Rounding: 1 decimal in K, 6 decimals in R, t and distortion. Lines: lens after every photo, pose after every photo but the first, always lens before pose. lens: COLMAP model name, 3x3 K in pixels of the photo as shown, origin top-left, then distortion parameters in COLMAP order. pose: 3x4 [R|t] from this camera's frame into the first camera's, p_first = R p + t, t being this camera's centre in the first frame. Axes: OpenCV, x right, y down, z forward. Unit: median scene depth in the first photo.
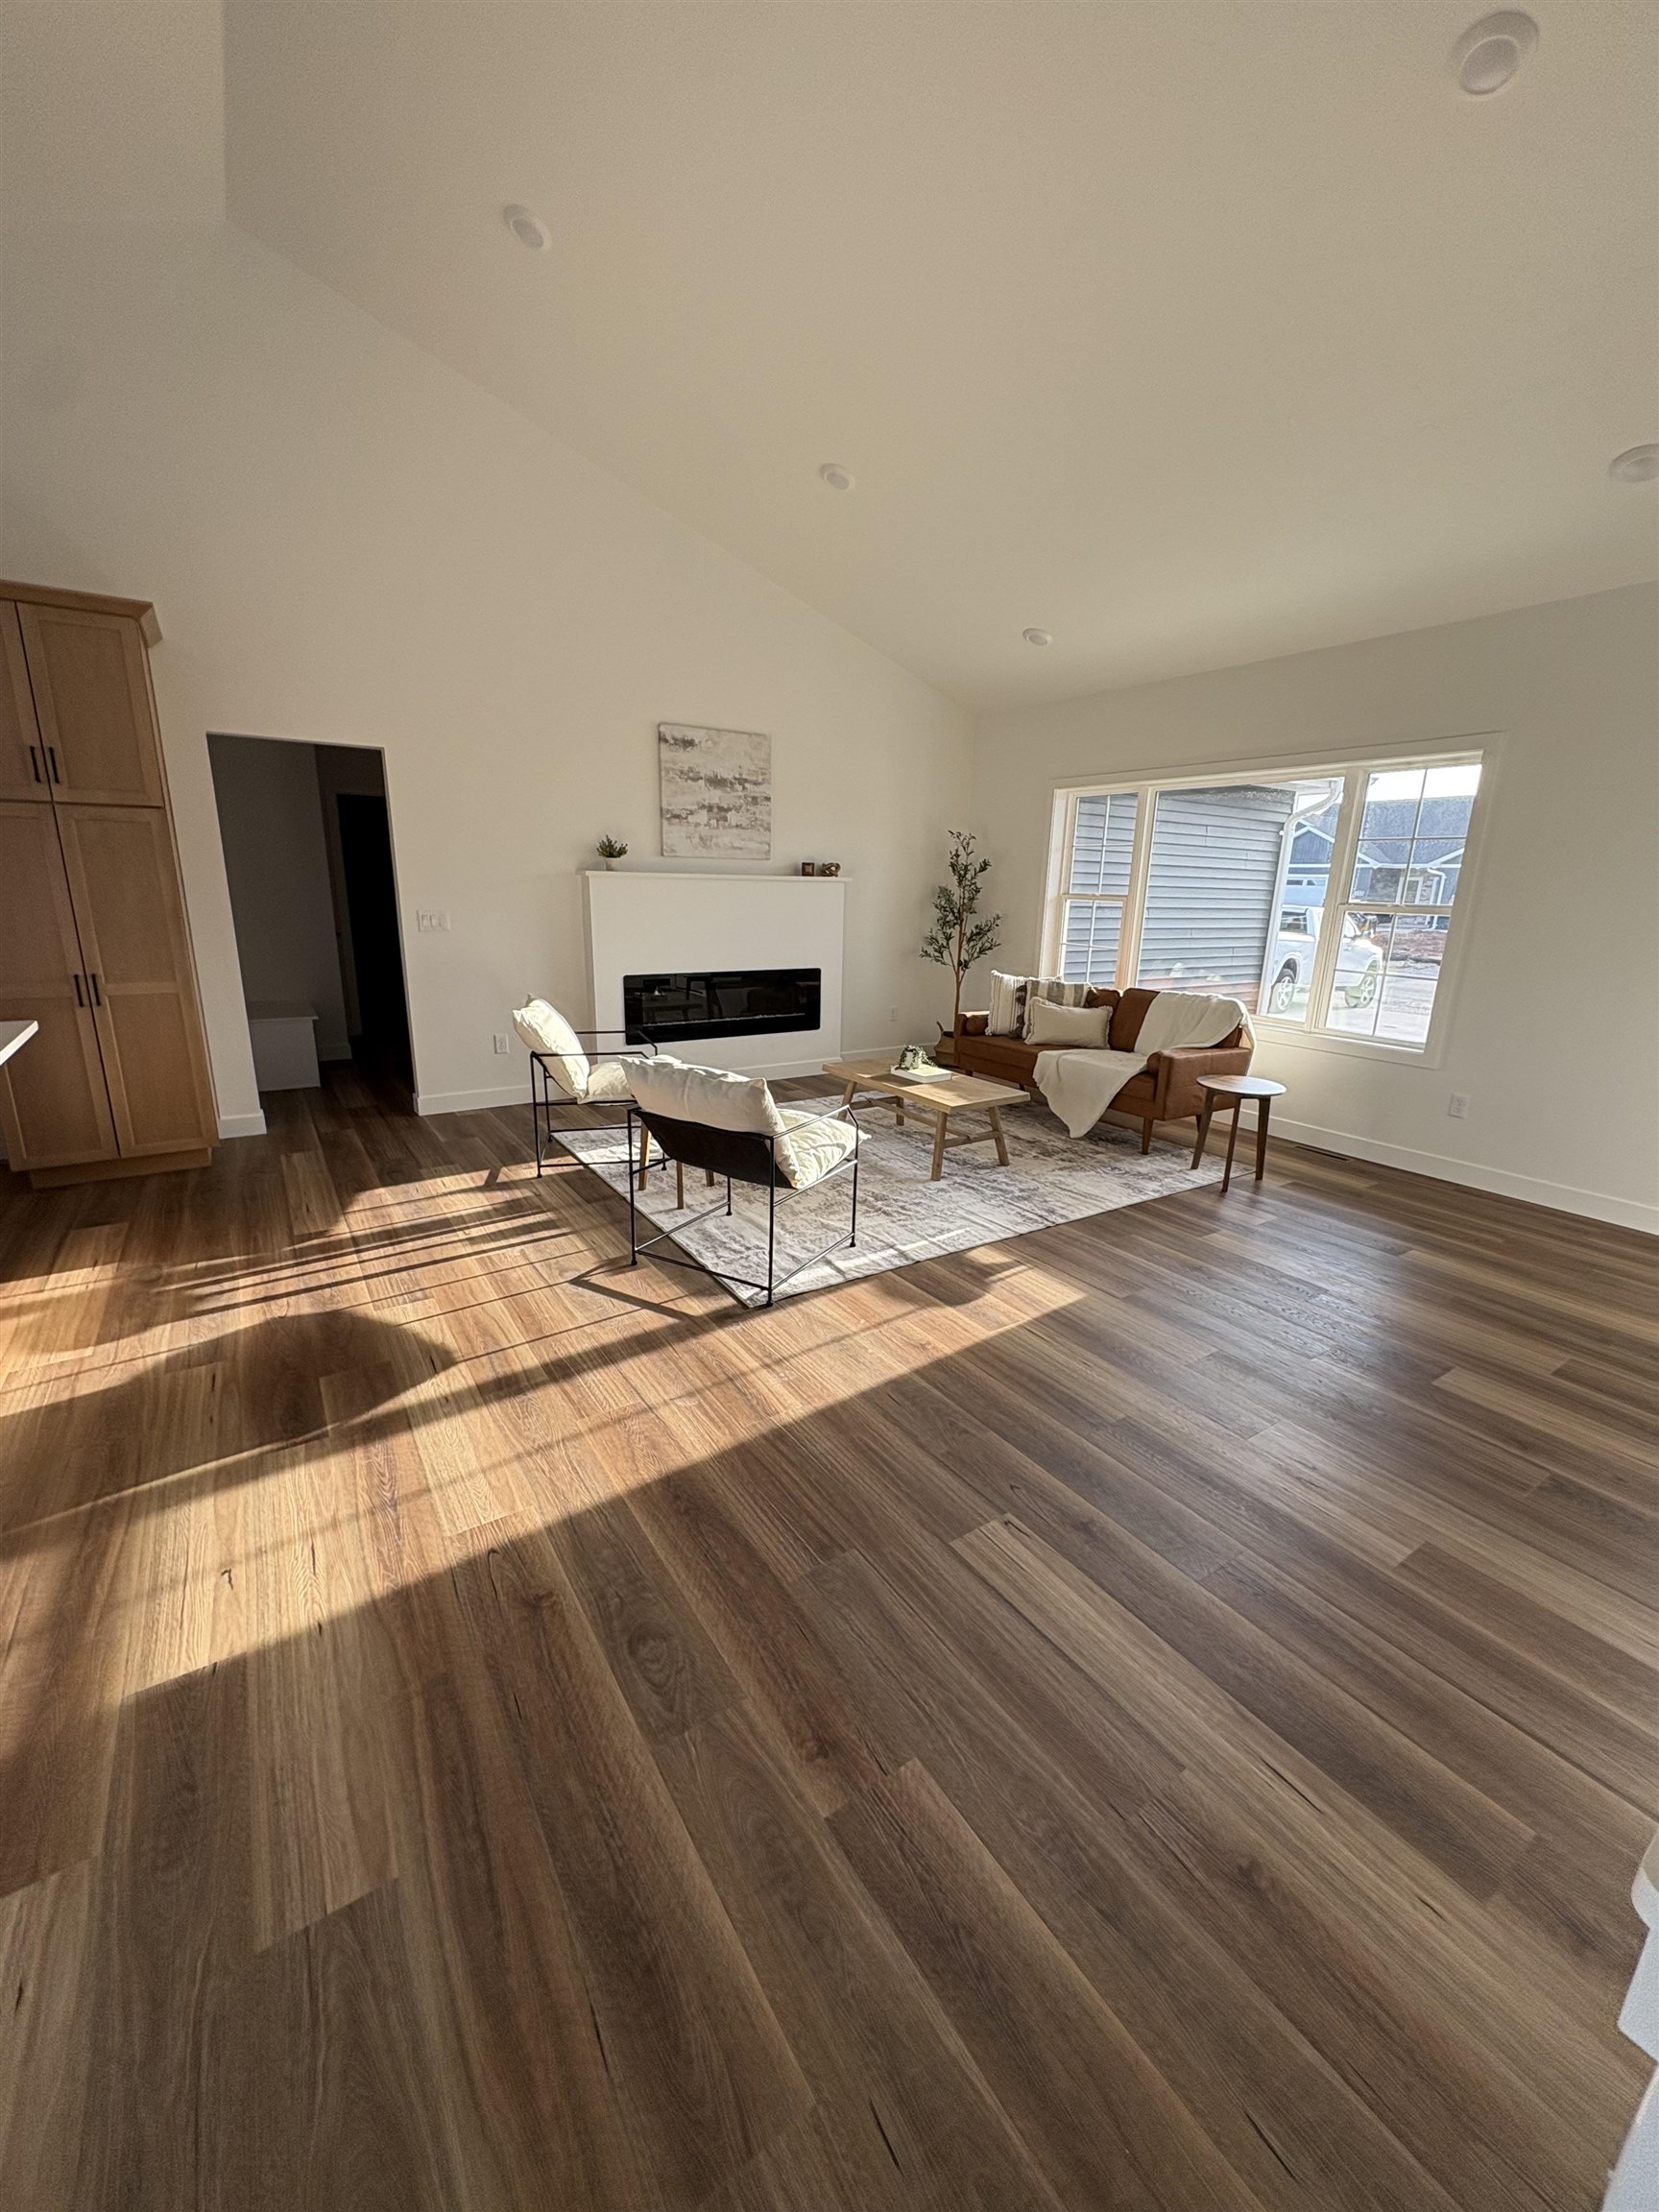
lens RADIAL K [[878.7, 0, 825.9], [0, 878.7, 1102.6], [0, 0, 1]] dist [0.001450, 0.000477]
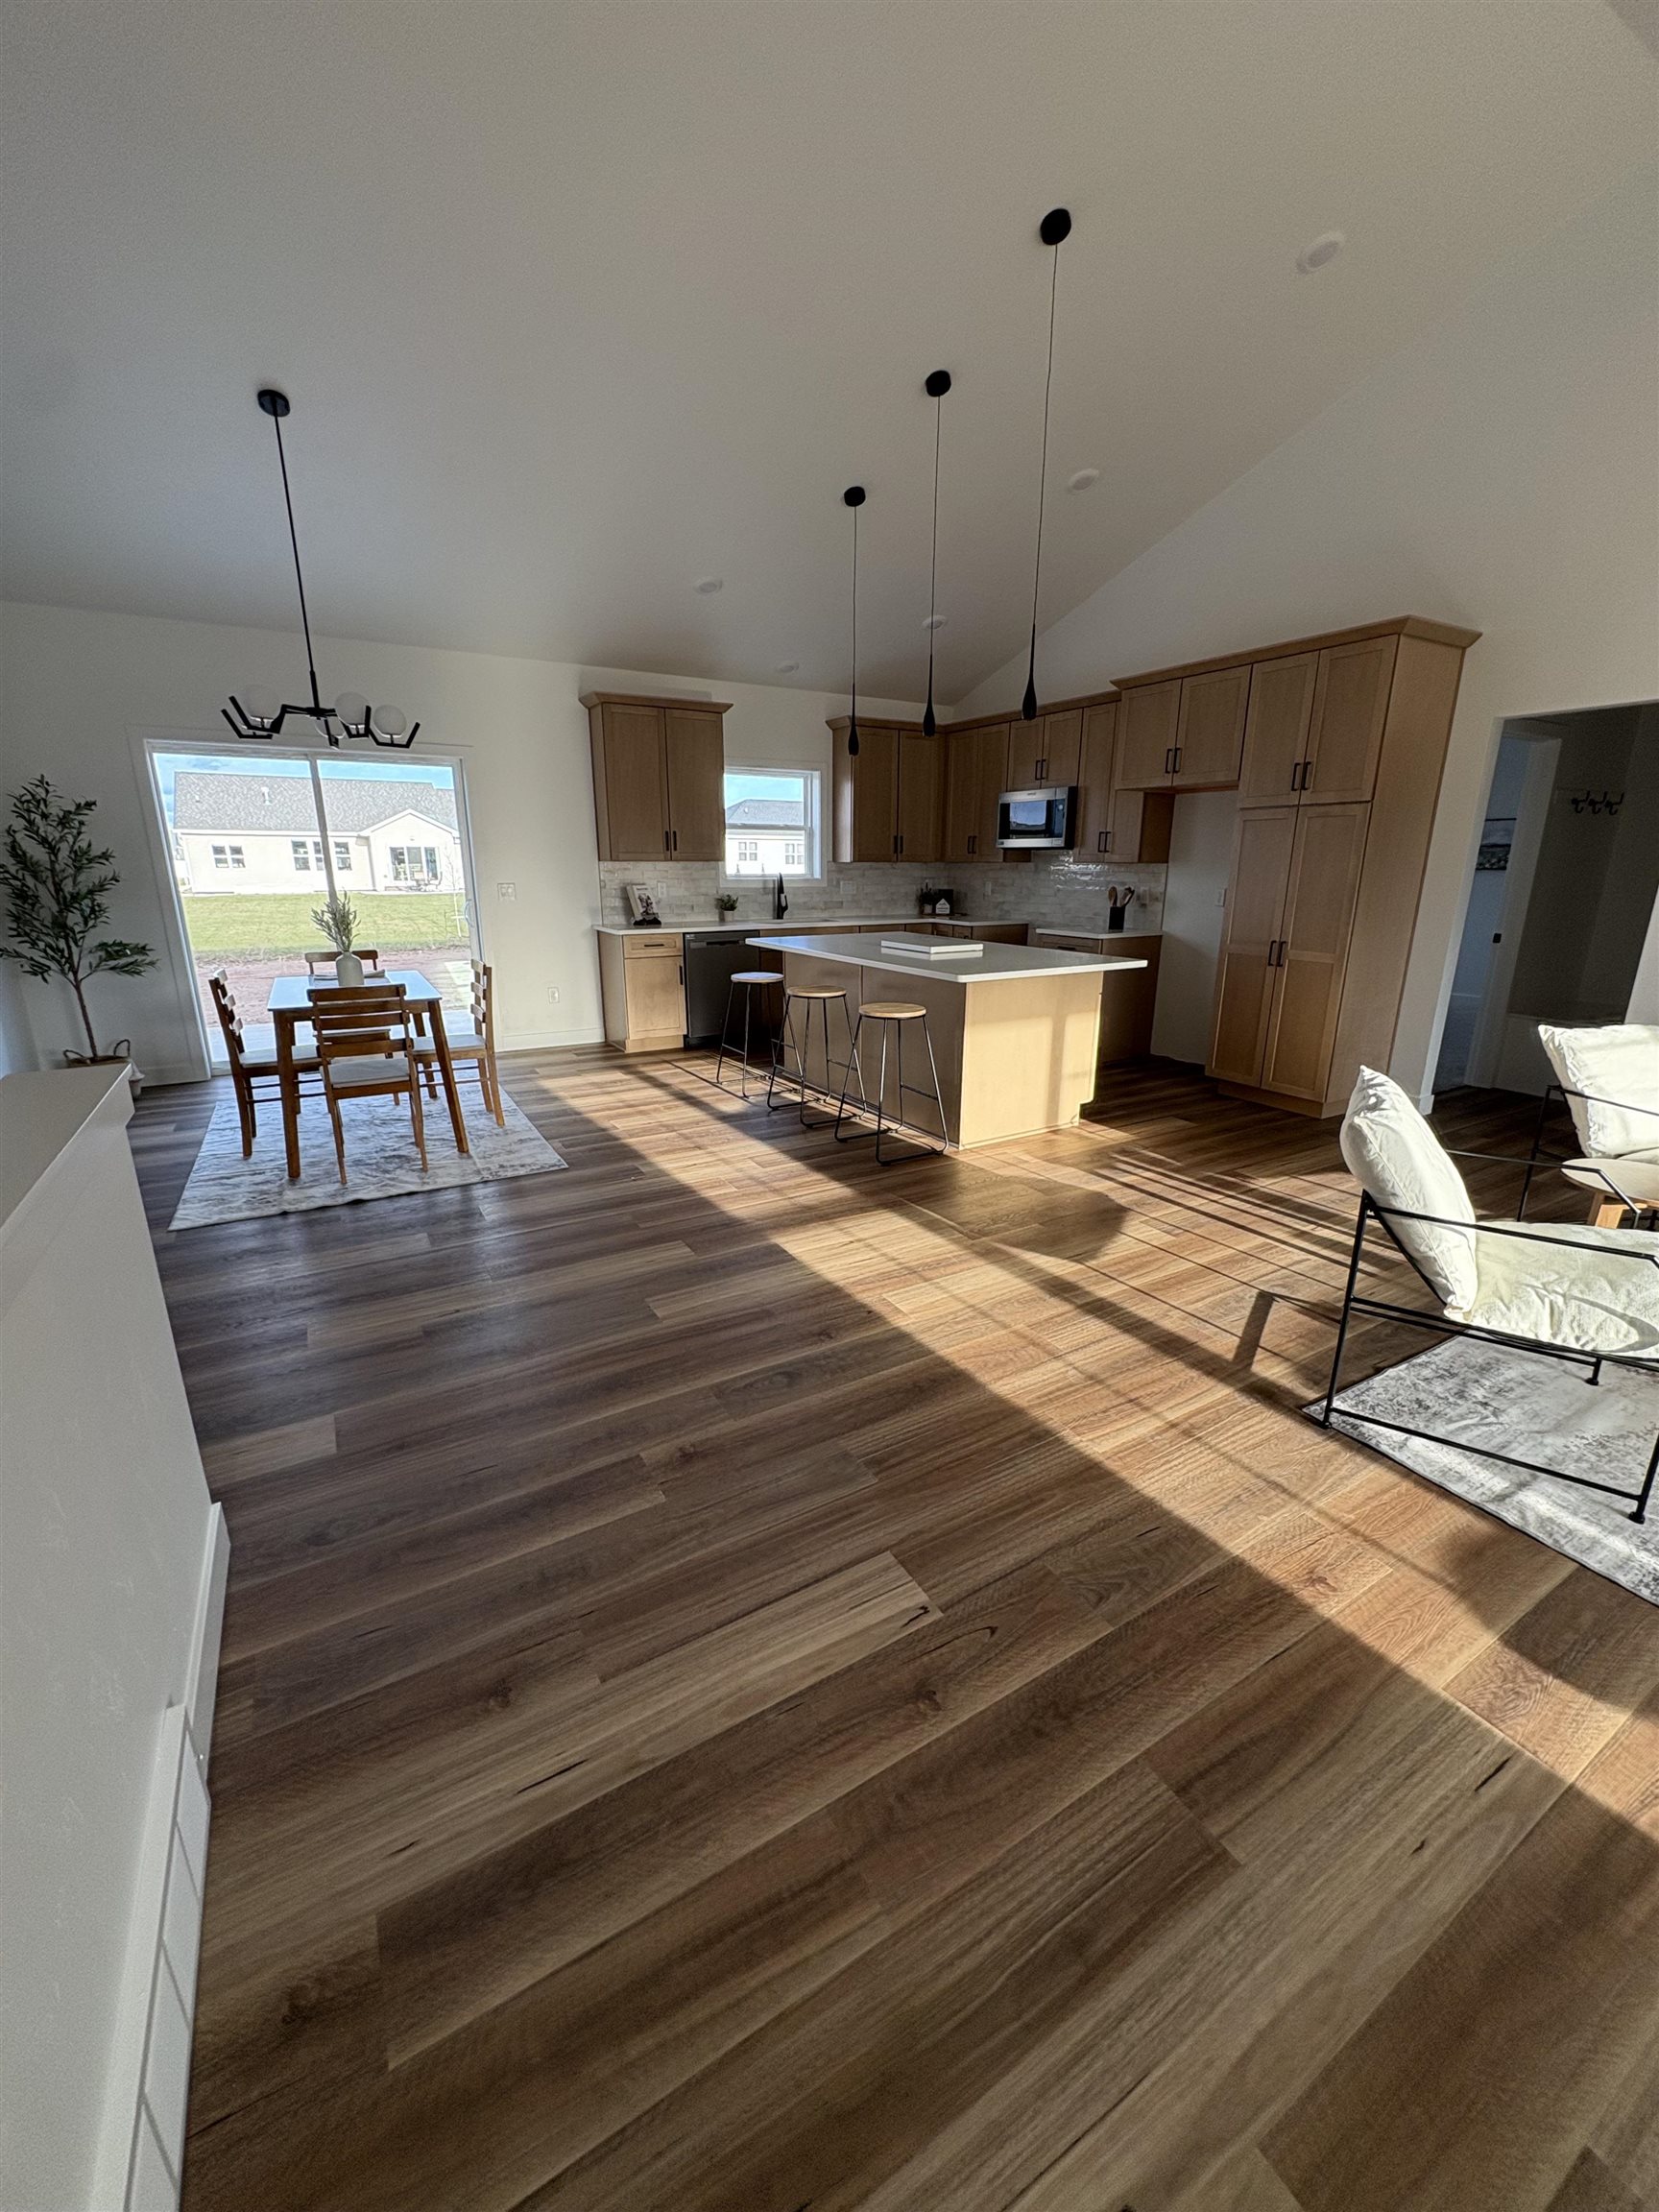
lens RADIAL K [[878.7, 0, 837.9], [0, 878.7, 1112.7], [0, 0, 1]] dist [0.001450, 0.000477]
pose [[-0.048414, 0.252453, -0.966397, 0.591261], [-0.251275, 0.933337, 0.256404, -0.098234], [0.966704, 0.255245, 0.018248, 0.521025]]
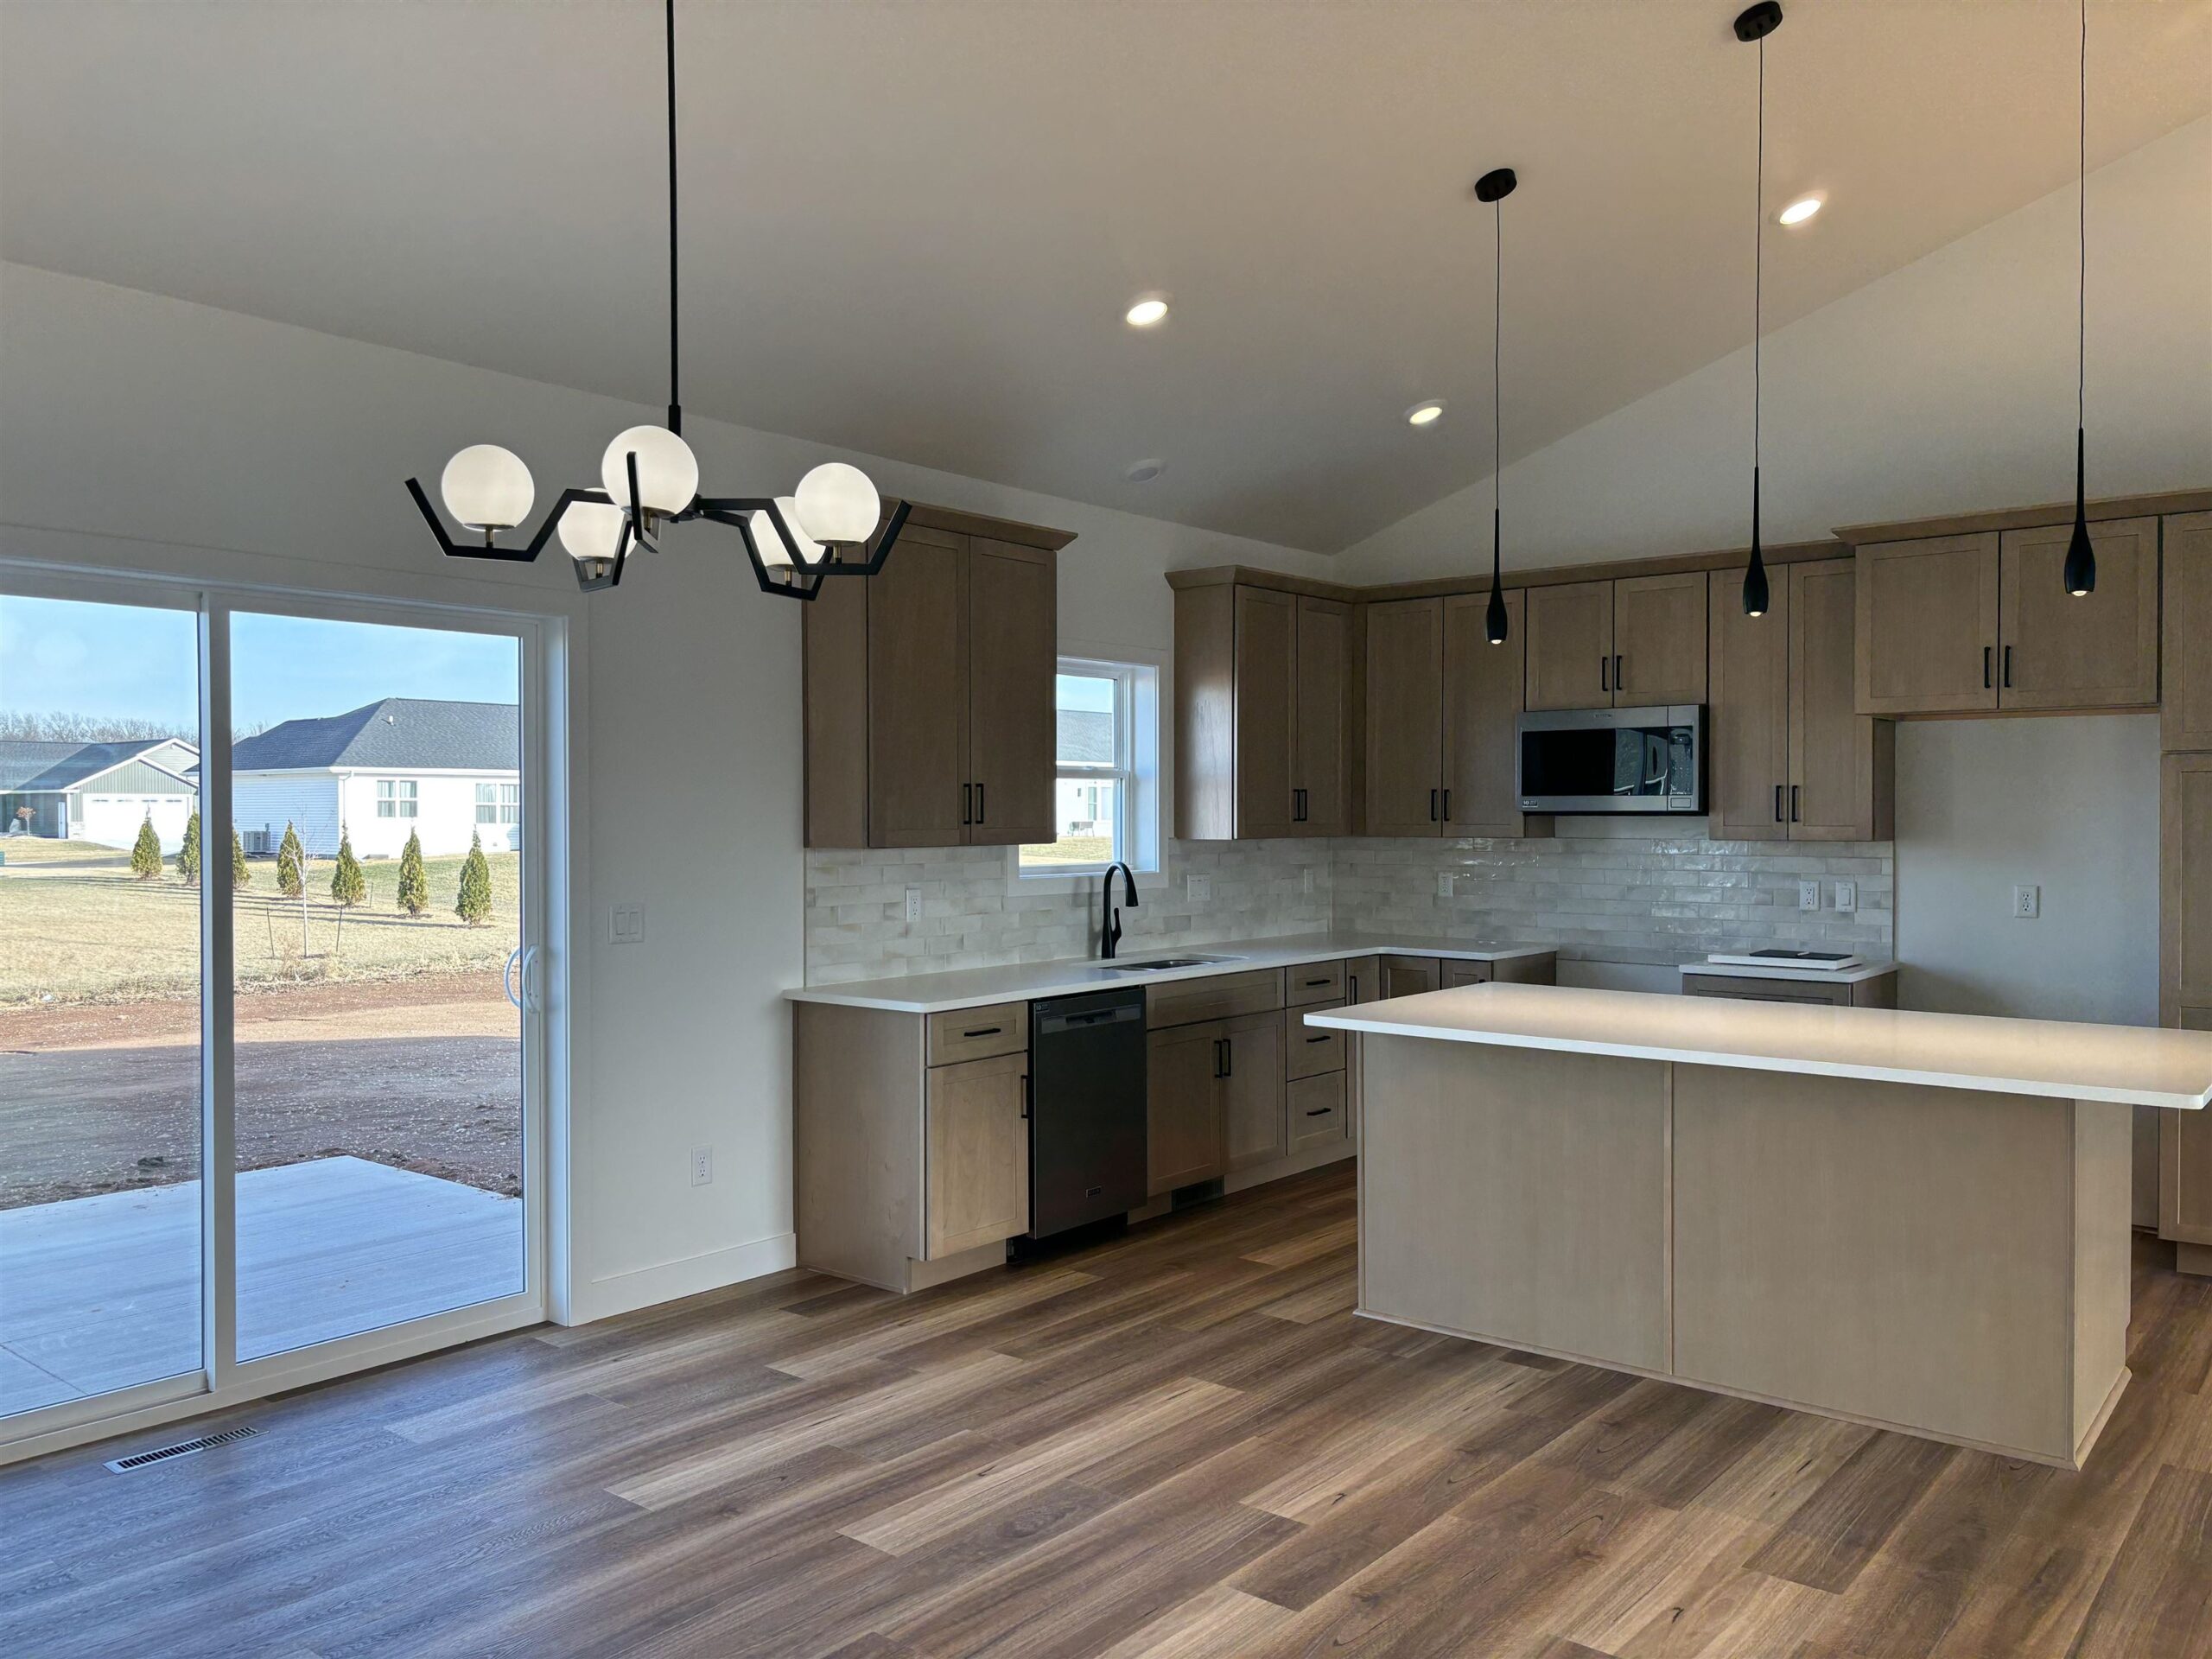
lens RADIAL K [[1669.4, 0, 1095.3], [0, 1669.4, 838.6], [0, 0, 1]] dist [0.048964, -0.023728]
pose [[0.288704, -0.009275, -0.957374, 0.198242], [-0.228171, 0.970475, -0.078209, 0.084975], [0.929832, 0.241025, 0.278063, -0.367512]]
